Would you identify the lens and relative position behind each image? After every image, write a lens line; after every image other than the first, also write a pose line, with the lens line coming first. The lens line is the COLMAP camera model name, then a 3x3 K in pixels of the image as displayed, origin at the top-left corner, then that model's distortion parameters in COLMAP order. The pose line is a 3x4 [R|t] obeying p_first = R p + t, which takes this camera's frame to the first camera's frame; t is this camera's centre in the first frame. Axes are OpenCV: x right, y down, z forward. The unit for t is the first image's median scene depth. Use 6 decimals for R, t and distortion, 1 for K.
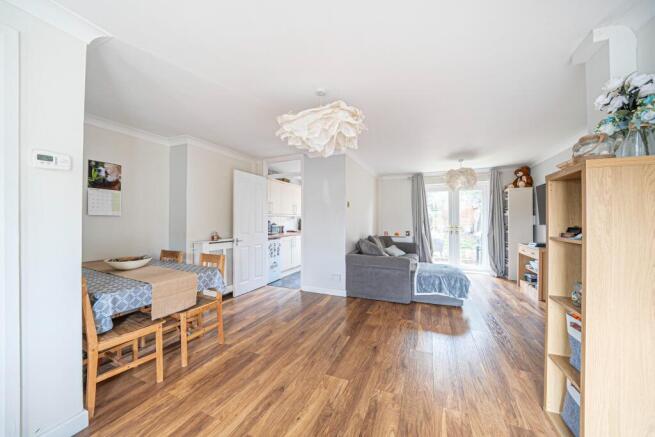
lens RADIAL K [[232.1, 0, 324.5], [0, 232.1, 218.6], [0, 0, 1]] dist [-0.015860, 0.000028]
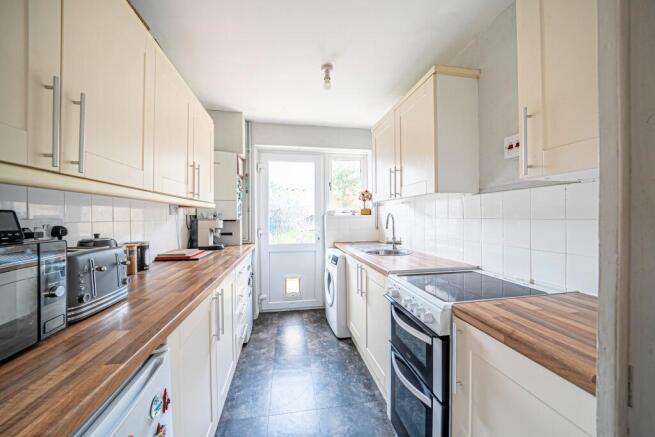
lens RADIAL K [[239.3, 0, 325.8], [0, 239.3, 218.2], [0, 0, 1]] dist [-0.000456, -0.000004]
pose [[0.834951, -0.003999, 0.550310, -0.274776], [0.000949, 0.999983, 0.005827, 0.011257], [-0.550324, -0.004343, 0.834940, 1.212990]]
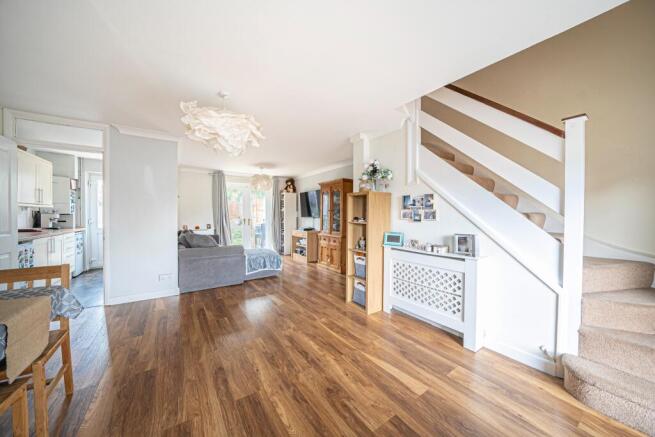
lens RADIAL K [[226.8, 0, 325.5], [0, 226.8, 217.7], [0, 0, 1]] dist [-0.016192, 0.000137]
pose [[0.531971, -0.007961, 0.846725, -0.399404], [-0.011915, 0.999786, 0.016886, 0.002971], [-0.846679, -0.019072, 0.531762, 0.016494]]
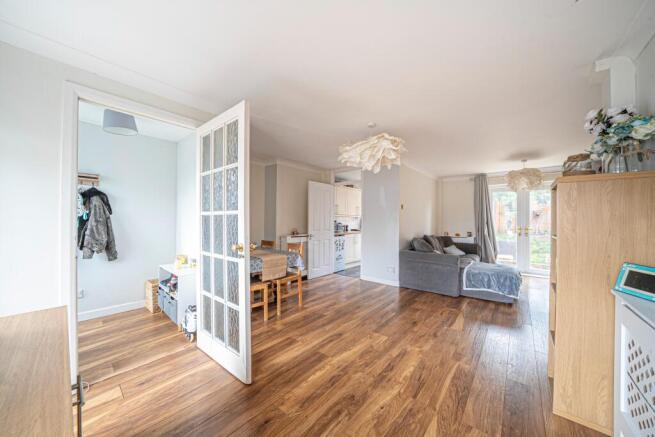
lens RADIAL K [[226.8, 0, 325.5], [0, 226.8, 217.7], [0, 0, 1]] dist [-0.016192, 0.000137]
pose [[0.959261, 0.004381, -0.282487, 0.063654], [-0.005702, 0.999976, -0.003855, -0.001041], [0.282463, 0.005309, 0.959263, -0.207559]]
